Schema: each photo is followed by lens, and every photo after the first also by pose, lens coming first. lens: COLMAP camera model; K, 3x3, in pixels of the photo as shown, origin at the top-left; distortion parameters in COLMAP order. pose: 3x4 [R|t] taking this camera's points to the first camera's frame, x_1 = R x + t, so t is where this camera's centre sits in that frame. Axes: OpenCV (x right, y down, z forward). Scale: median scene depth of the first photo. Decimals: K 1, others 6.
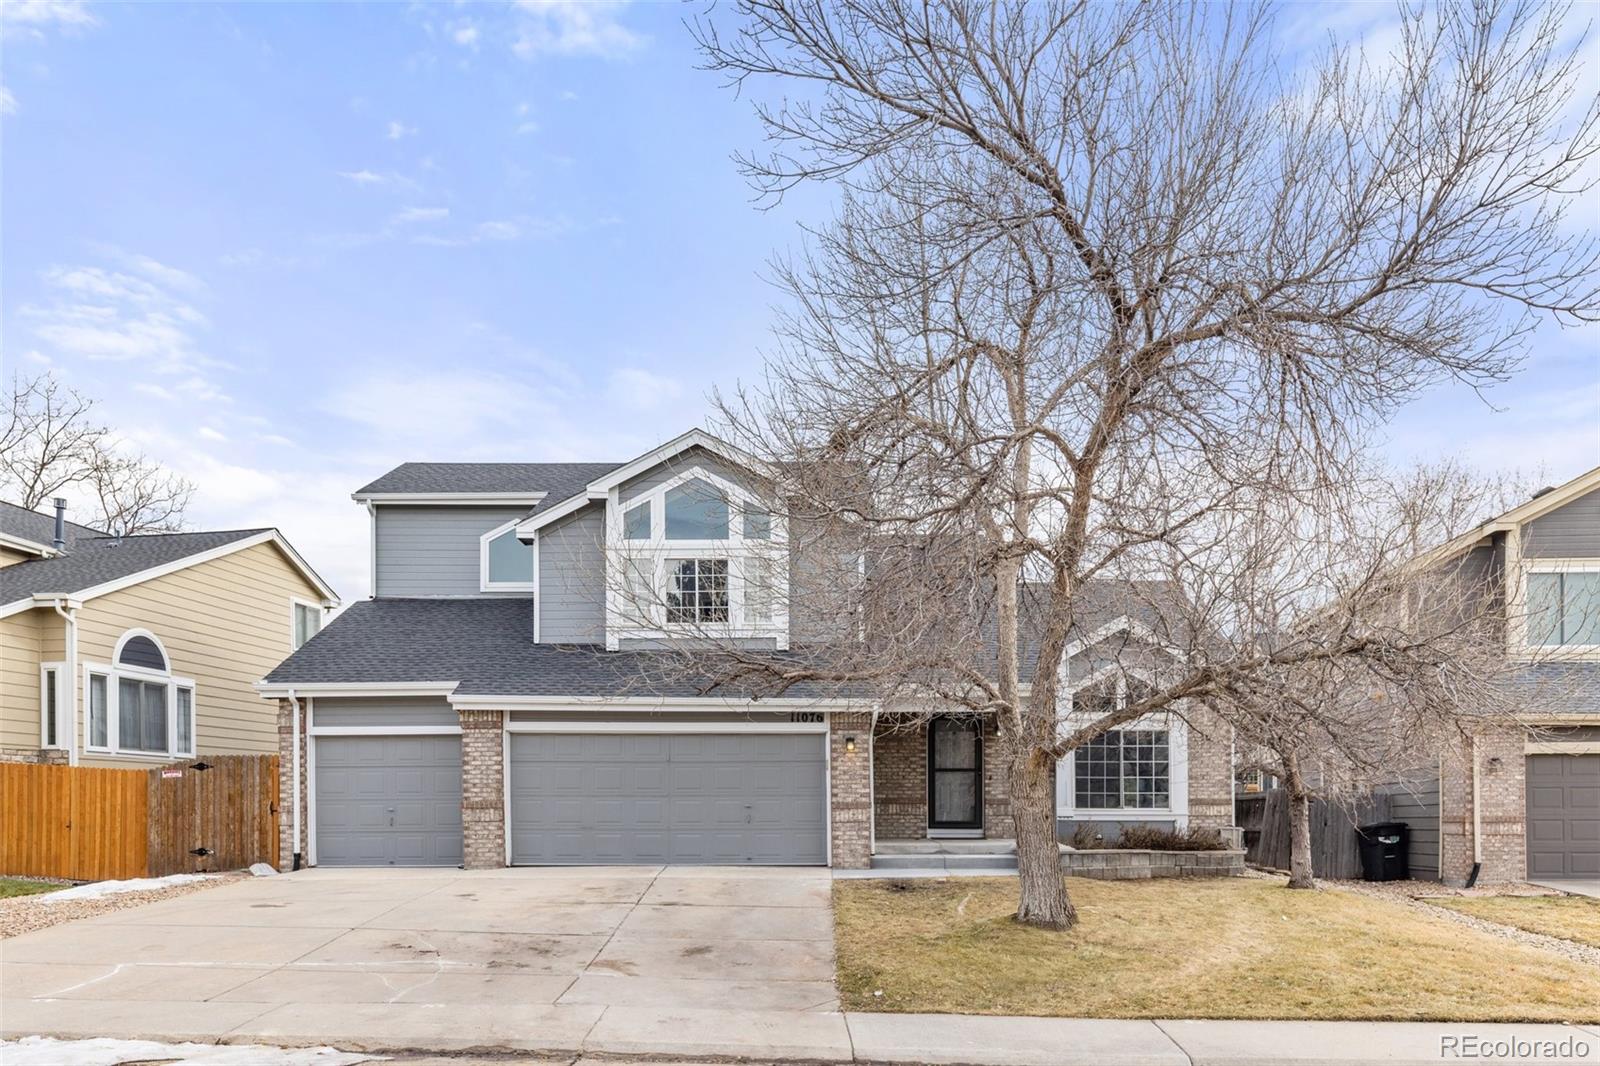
lens RADIAL K [[1173.2, 0, 794.6], [0, 1173.2, 790.9], [0, 0, 1]] dist [0.003003, -0.002913]
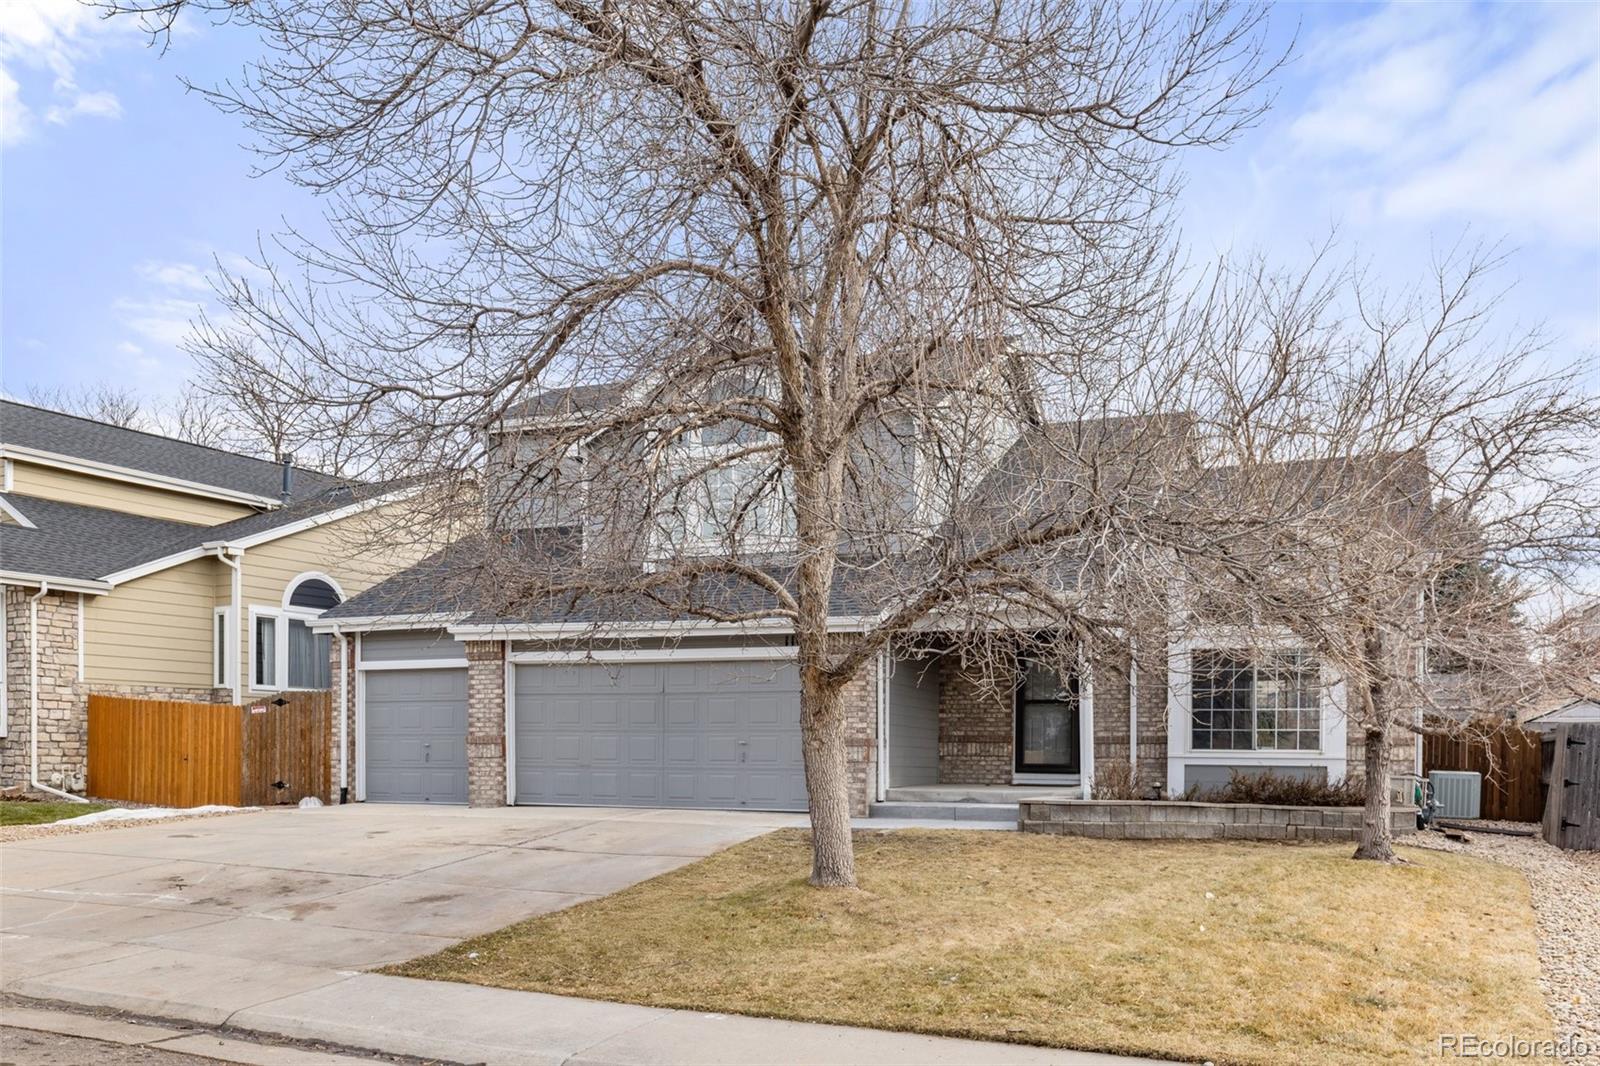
lens RADIAL K [[1282.5, 0, 804.5], [0, 1282.5, 736.5], [0, 0, 1]] dist [0.014932, 0.004501]
pose [[0.931772, 0.003278, -0.363029, 0.336999], [-0.002811, 0.999994, 0.001815, 0.006064], [0.363033, -0.000670, 0.931776, 0.116362]]
